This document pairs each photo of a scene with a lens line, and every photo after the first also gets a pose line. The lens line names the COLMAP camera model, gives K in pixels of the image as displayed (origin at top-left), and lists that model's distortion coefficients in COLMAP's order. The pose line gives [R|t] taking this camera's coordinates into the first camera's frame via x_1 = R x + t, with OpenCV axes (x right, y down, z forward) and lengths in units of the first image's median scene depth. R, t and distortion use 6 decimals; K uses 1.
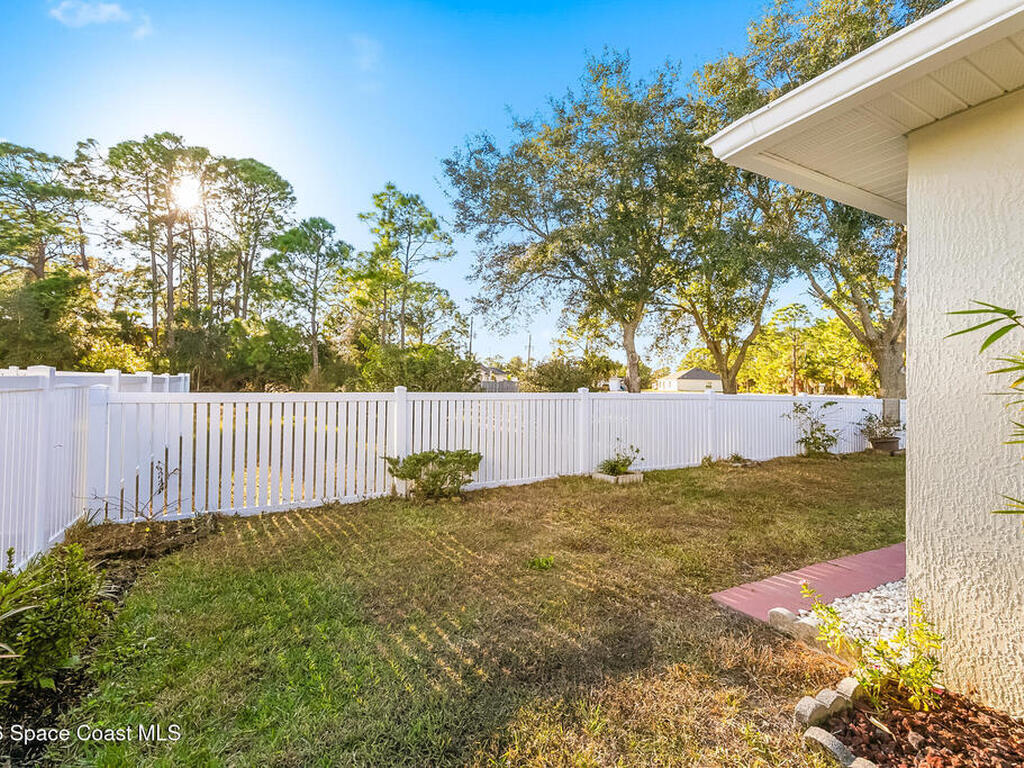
lens RADIAL K [[469.7, 0, 507.0], [0, 469.7, 368.5], [0, 0, 1]] dist [0.000228, 0.000095]
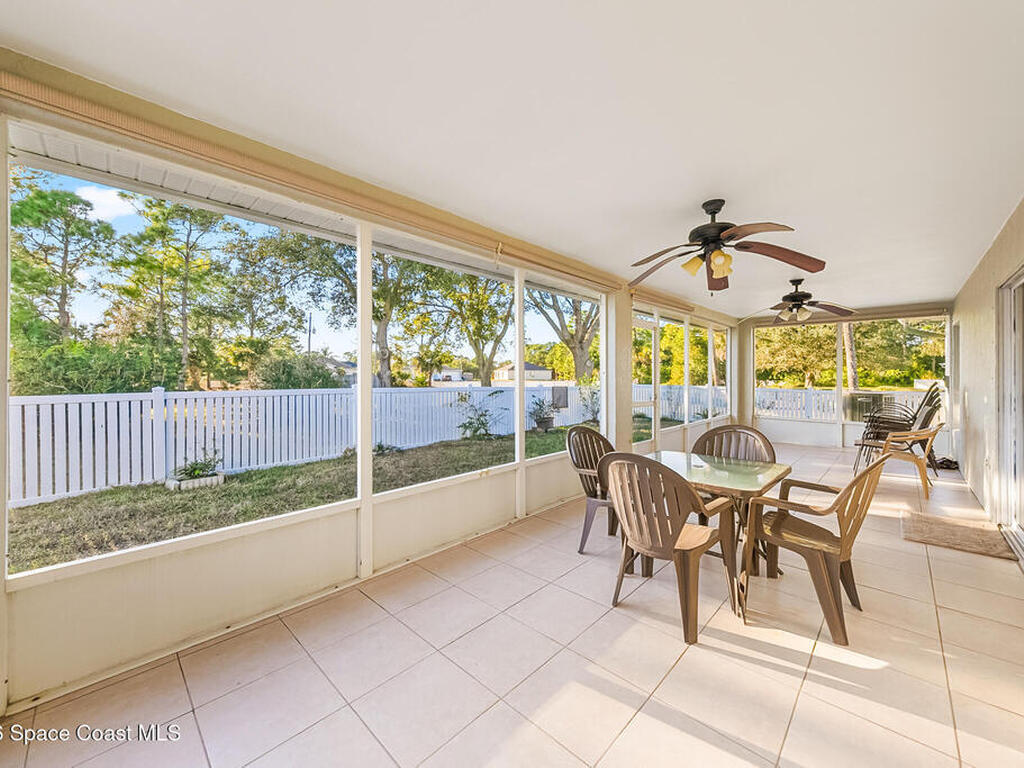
lens RADIAL K [[405.4, 0, 515.3], [0, 405.4, 378.0], [0, 0, 1]] dist [0.000196, -0.000006]
pose [[0.942025, -0.019020, 0.335002, 0.142904], [0.005578, 0.999142, 0.041043, -0.001337], [-0.335495, -0.036795, 0.941323, 0.006343]]
